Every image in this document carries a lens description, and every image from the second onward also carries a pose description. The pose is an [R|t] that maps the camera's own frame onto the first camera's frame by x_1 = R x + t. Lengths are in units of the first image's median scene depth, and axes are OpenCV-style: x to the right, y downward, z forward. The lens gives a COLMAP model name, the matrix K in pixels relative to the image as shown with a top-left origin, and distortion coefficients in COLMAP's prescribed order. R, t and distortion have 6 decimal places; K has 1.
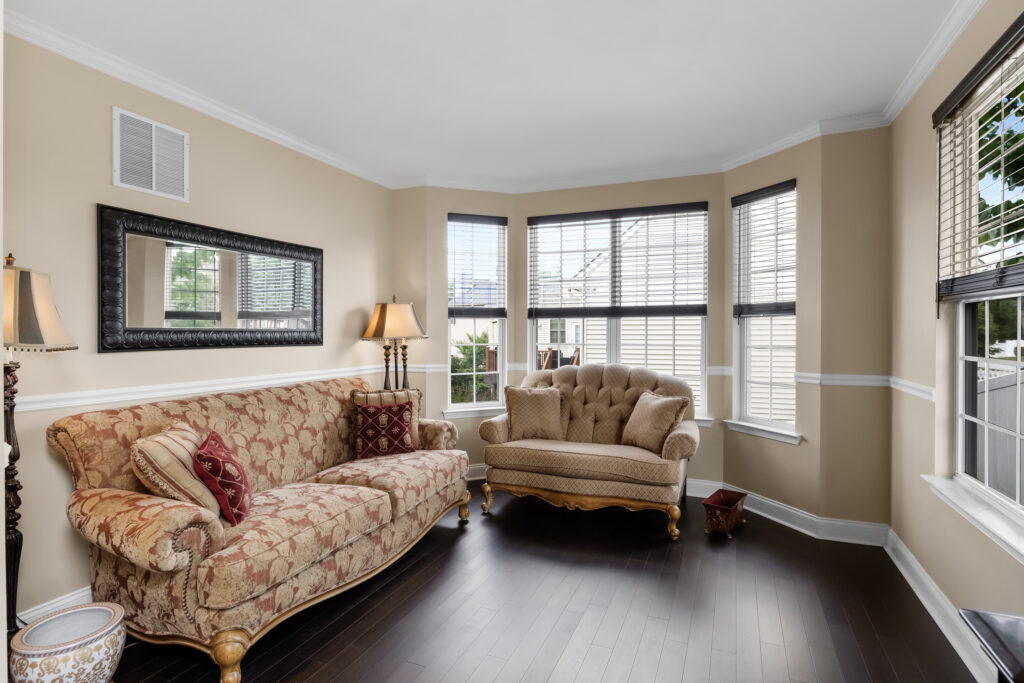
lens RADIAL K [[515.0, 0, 509.0], [0, 515.0, 348.5], [0, 0, 1]] dist [-0.007157, 0.000107]
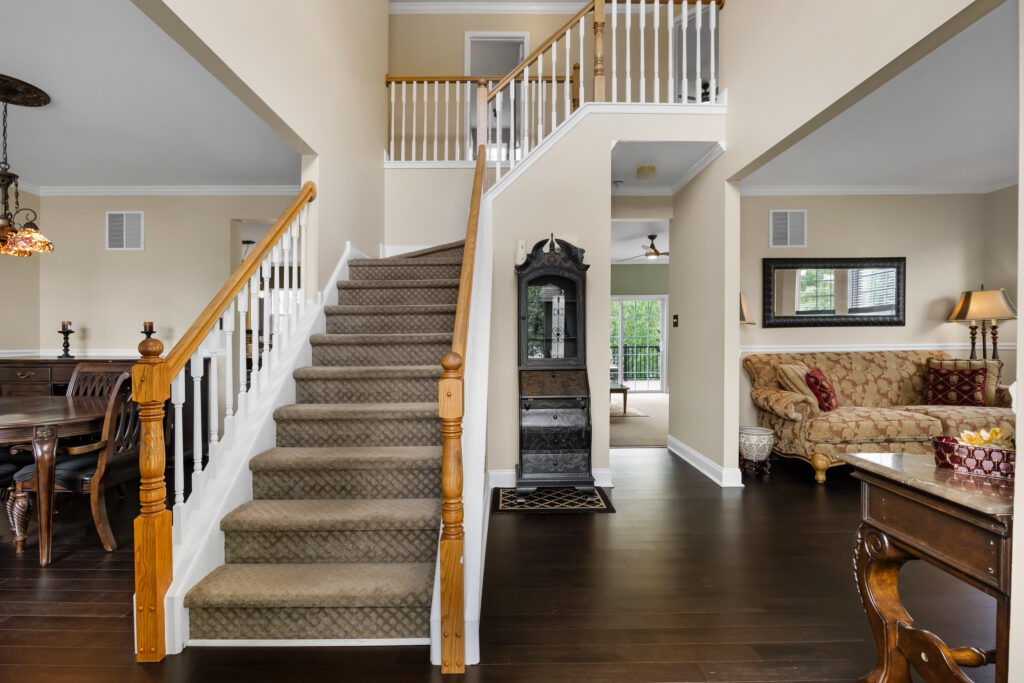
lens RADIAL K [[454.2, 0, 504.7], [0, 454.2, 340.0], [0, 0, 1]] dist [-0.009696, -0.000748]
pose [[0.392988, -0.003098, -0.919538, 0.441992], [-0.017795, 0.999781, -0.010974, 0.084938], [0.919372, 0.020676, 0.392847, -0.629600]]
